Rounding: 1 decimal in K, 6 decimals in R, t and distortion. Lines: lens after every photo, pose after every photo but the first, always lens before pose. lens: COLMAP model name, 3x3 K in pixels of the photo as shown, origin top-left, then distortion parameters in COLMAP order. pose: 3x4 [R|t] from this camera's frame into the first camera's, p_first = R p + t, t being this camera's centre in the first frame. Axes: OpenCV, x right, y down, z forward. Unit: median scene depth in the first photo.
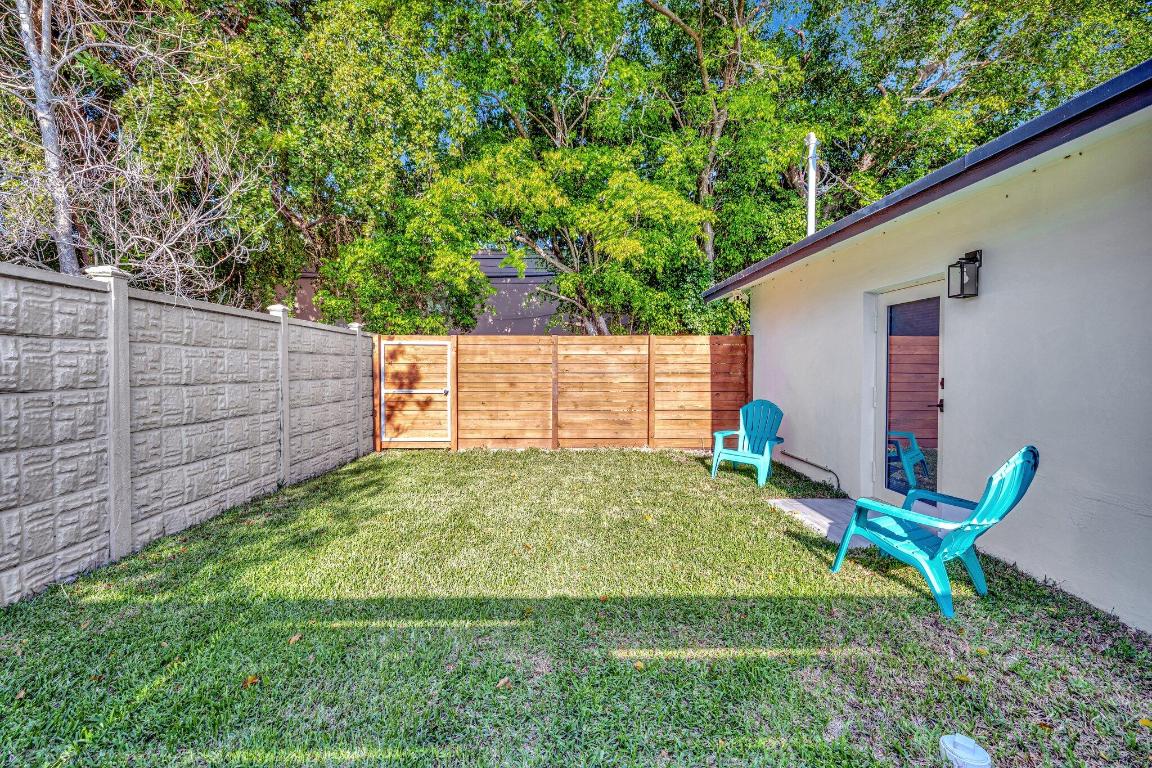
lens RADIAL K [[485.3, 0, 577.9], [0, 485.3, 375.3], [0, 0, 1]] dist [-0.000625, 0.000006]
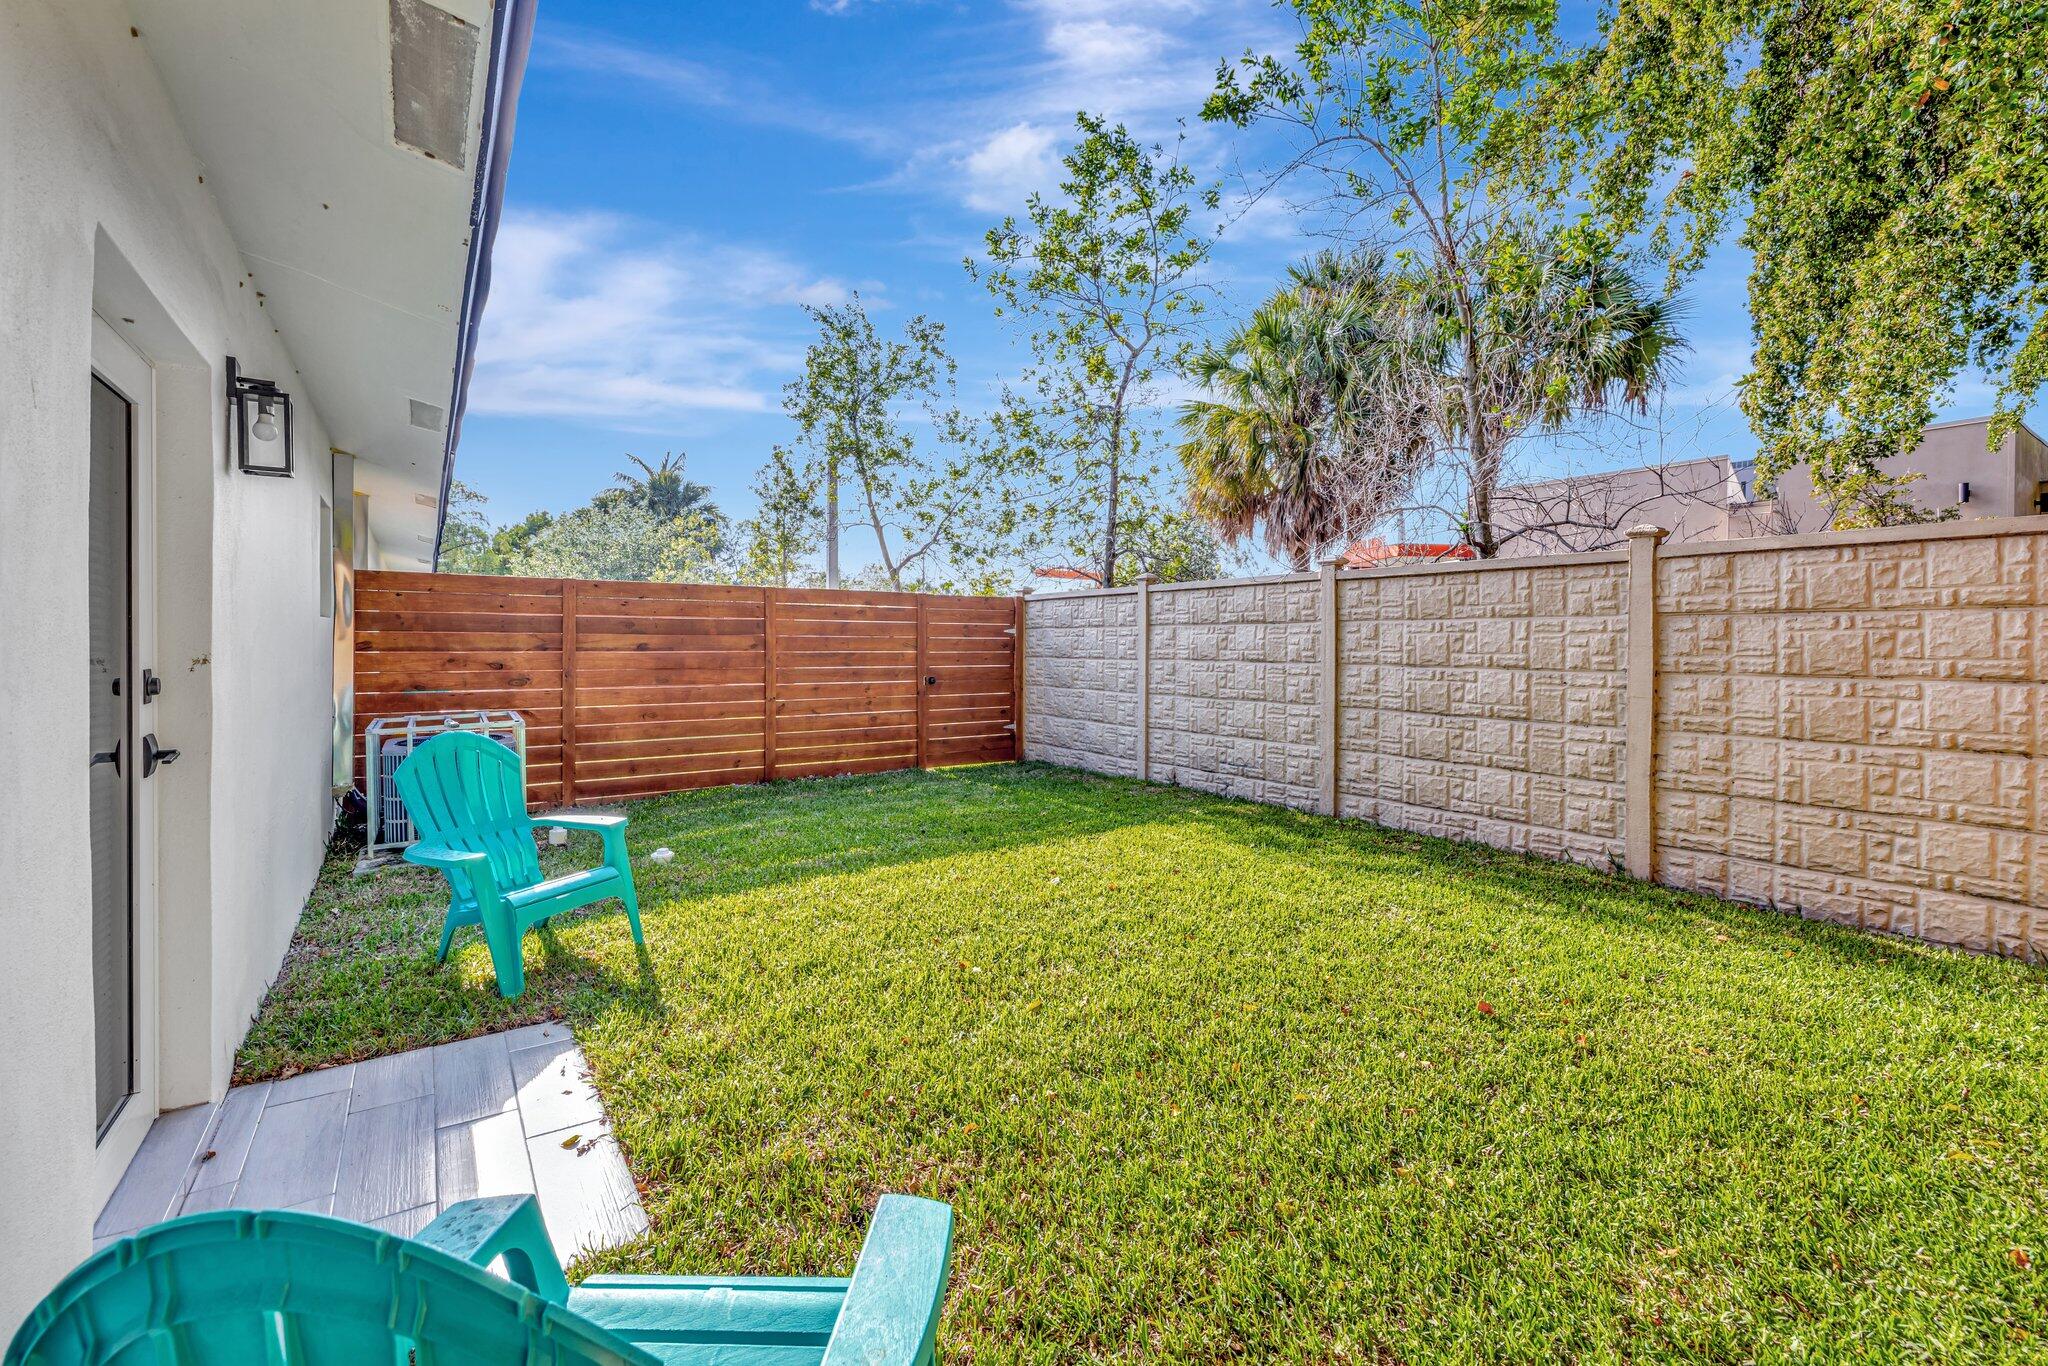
lens RADIAL K [[819.0, 0, 1025.4], [0, 819.0, 642.2], [0, 0, 1]] dist [-0.068125, -0.000036]
pose [[-0.825789, -0.001036, -0.563978, 0.282434], [-0.009018, 0.999895, 0.011367, -0.015436], [0.563907, 0.014472, -0.825711, 0.888663]]
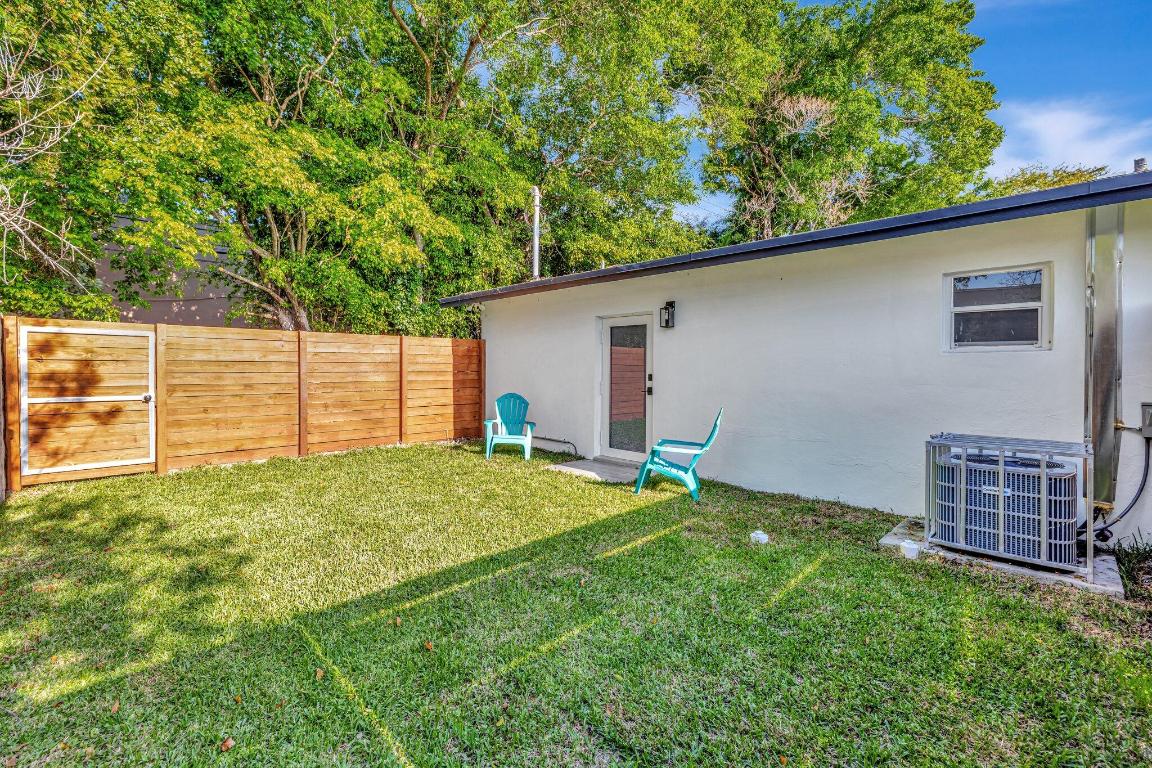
lens RADIAL K [[485.3, 0, 577.9], [0, 485.3, 375.3], [0, 0, 1]] dist [-0.000625, 0.000006]
pose [[0.724346, -0.009119, 0.689376, -0.311038], [0.007208, 0.999958, 0.005654, -0.001025], [-0.689398, 0.000873, 0.724382, -0.015491]]
